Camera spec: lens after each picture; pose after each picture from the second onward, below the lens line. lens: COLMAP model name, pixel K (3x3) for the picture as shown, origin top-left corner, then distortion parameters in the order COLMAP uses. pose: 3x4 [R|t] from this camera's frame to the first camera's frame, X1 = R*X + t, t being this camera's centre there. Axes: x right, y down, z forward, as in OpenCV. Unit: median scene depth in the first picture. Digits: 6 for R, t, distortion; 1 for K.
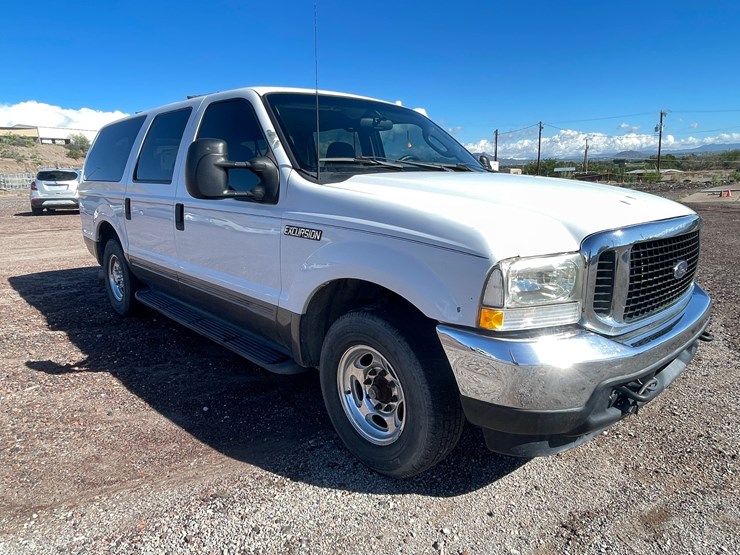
lens RADIAL K [[477.4, 0, 373.0], [0, 477.4, 288.3], [0, 0, 1]] dist [-0.001667, -0.001687]
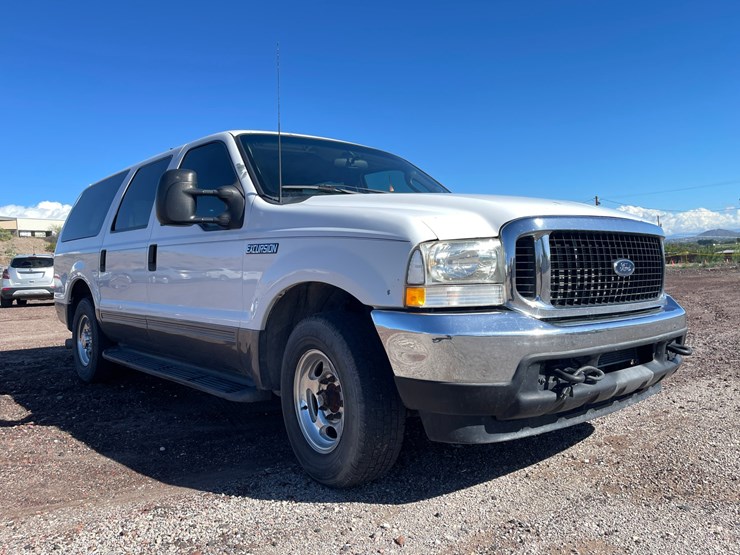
lens RADIAL K [[580.4, 0, 372.2], [0, 580.4, 276.3], [0, 0, 1]] dist [0.091288, -0.122215]
pose [[0.998520, -0.020234, -0.050491, 0.146797], [0.009086, 0.977242, -0.211933, 0.200932], [0.053630, 0.211160, 0.975979, -0.204473]]
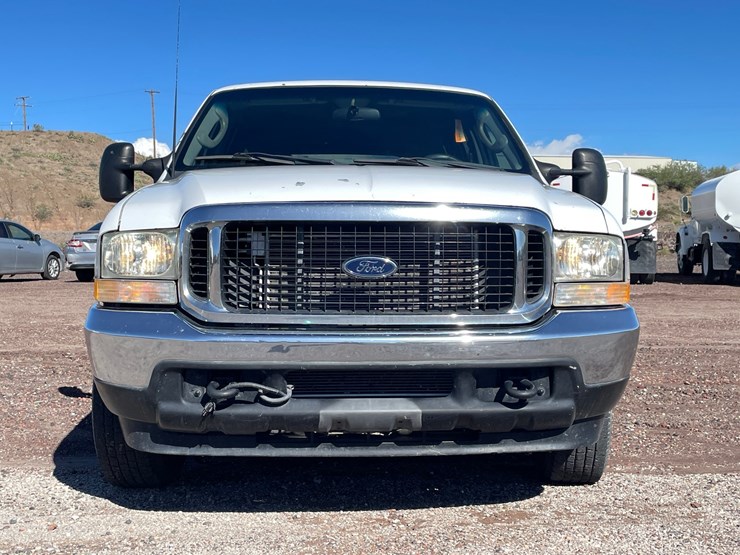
lens RADIAL K [[970.6, 0, 372.6], [0, 970.6, 256.2], [0, 0, 1]] dist [0.029944, 0.051204]
pose [[0.757890, 0.013993, -0.652232, 1.419925], [-0.147454, 0.977572, -0.150368, 0.151321], [0.635500, 0.210137, 0.742955, -0.144041]]
